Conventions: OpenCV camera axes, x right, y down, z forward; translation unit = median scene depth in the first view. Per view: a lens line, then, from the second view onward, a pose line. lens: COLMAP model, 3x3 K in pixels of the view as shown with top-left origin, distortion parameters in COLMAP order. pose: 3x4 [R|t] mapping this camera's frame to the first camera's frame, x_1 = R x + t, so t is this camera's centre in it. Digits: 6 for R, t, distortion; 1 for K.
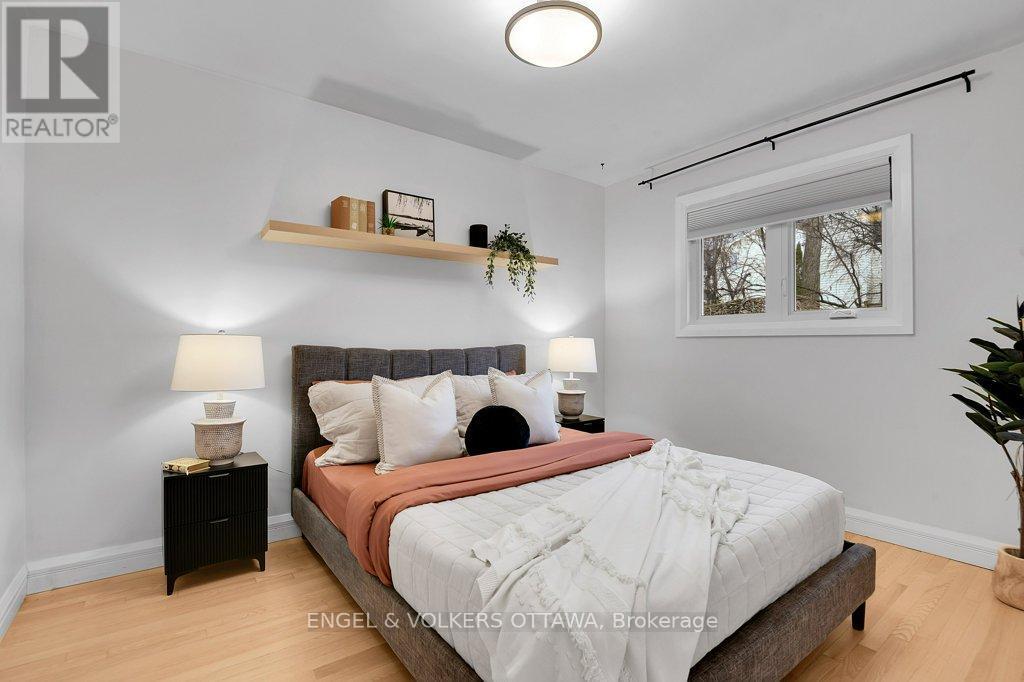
lens RADIAL K [[468.0, 0, 514.9], [0, 468.0, 339.1], [0, 0, 1]] dist [-0.015257, -0.000461]
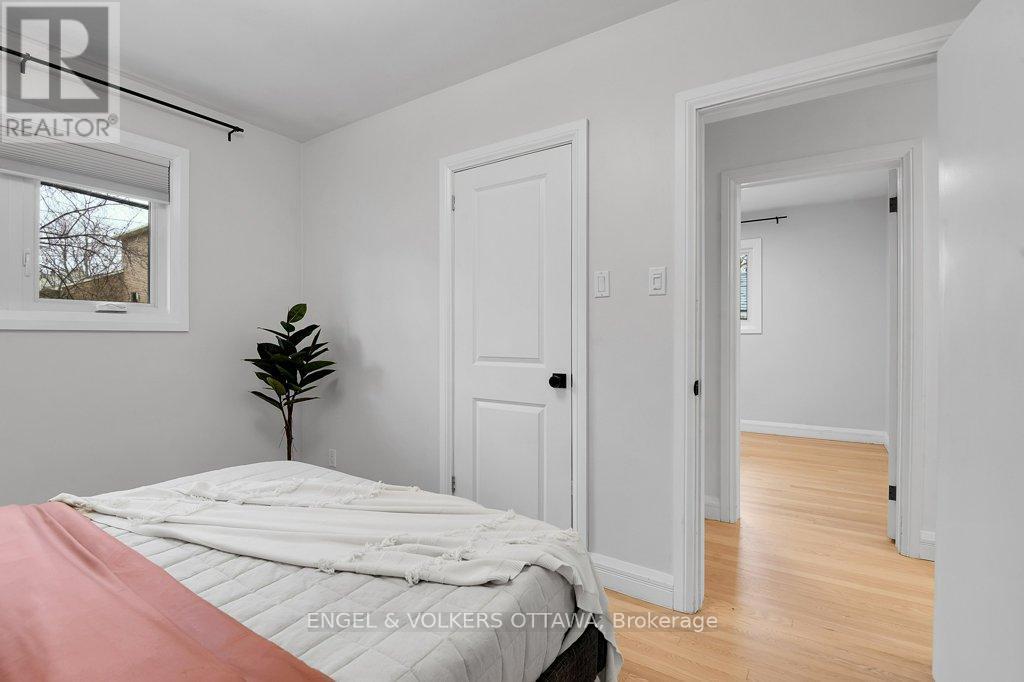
lens RADIAL K [[468.0, 0, 514.9], [0, 468.0, 339.1], [0, 0, 1]] dist [-0.015257, -0.000461]
pose [[-0.341920, -0.003861, 0.939721, -0.455794], [-0.004393, 0.999987, 0.002510, 0.001769], [-0.939719, -0.003270, -0.341932, 0.643318]]
